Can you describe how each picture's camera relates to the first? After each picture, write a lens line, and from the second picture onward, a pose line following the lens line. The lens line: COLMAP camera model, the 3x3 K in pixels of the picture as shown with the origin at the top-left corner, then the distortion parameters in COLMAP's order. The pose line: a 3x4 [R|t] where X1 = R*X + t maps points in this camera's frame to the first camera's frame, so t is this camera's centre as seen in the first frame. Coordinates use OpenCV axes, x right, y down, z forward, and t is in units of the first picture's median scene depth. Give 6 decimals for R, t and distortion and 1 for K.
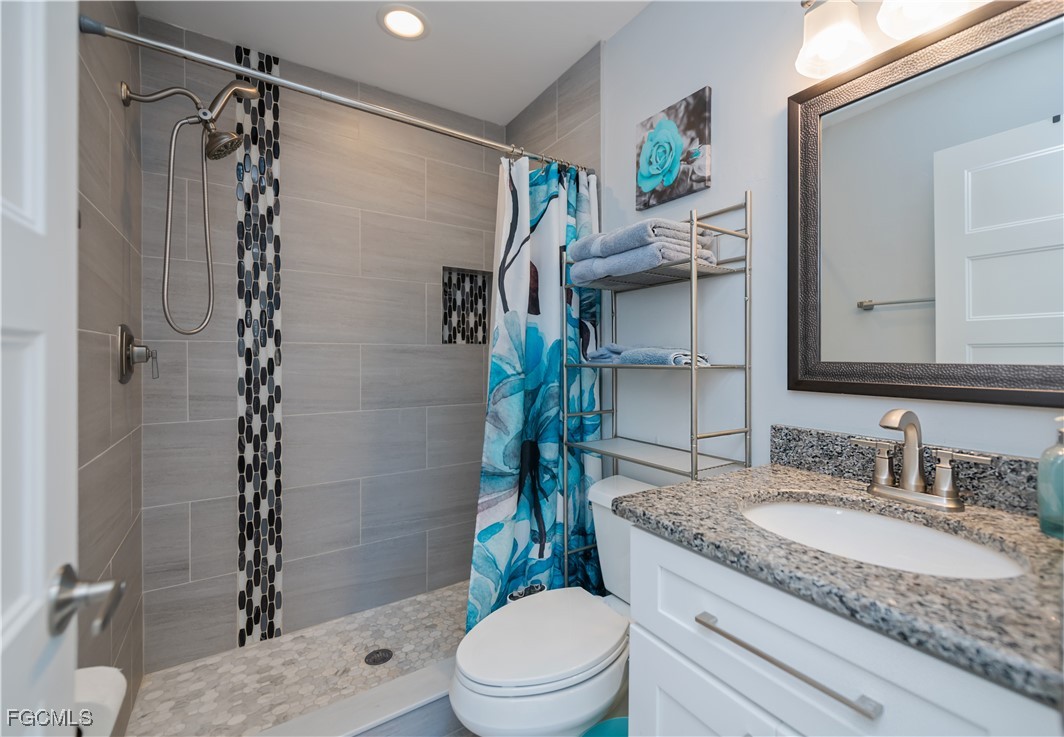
lens RADIAL K [[458.3, 0, 553.2], [0, 458.3, 360.5], [0, 0, 1]] dist [0.006415, 0.000030]
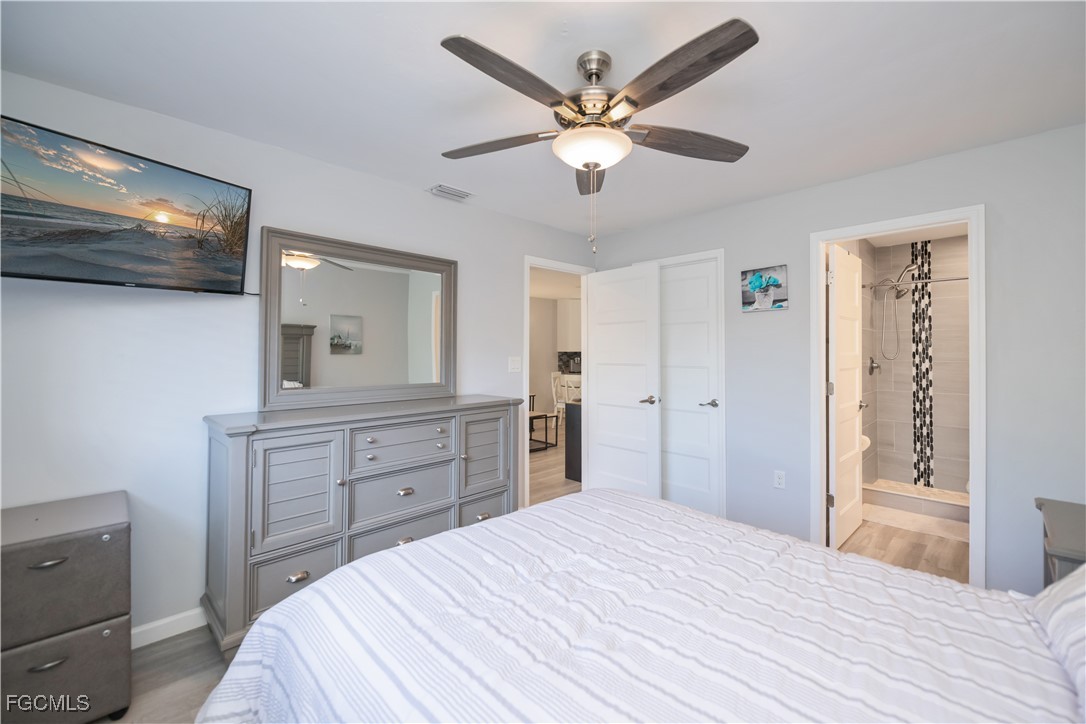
lens RADIAL K [[445.9, 0, 542.5], [0, 445.9, 347.1], [0, 0, 1]] dist [0.014918, -0.014598]
pose [[0.168669, -0.015952, -0.985544, 1.345626], [-0.008542, 0.999808, -0.017645, -0.055102], [0.985636, 0.011394, 0.168501, -1.366130]]
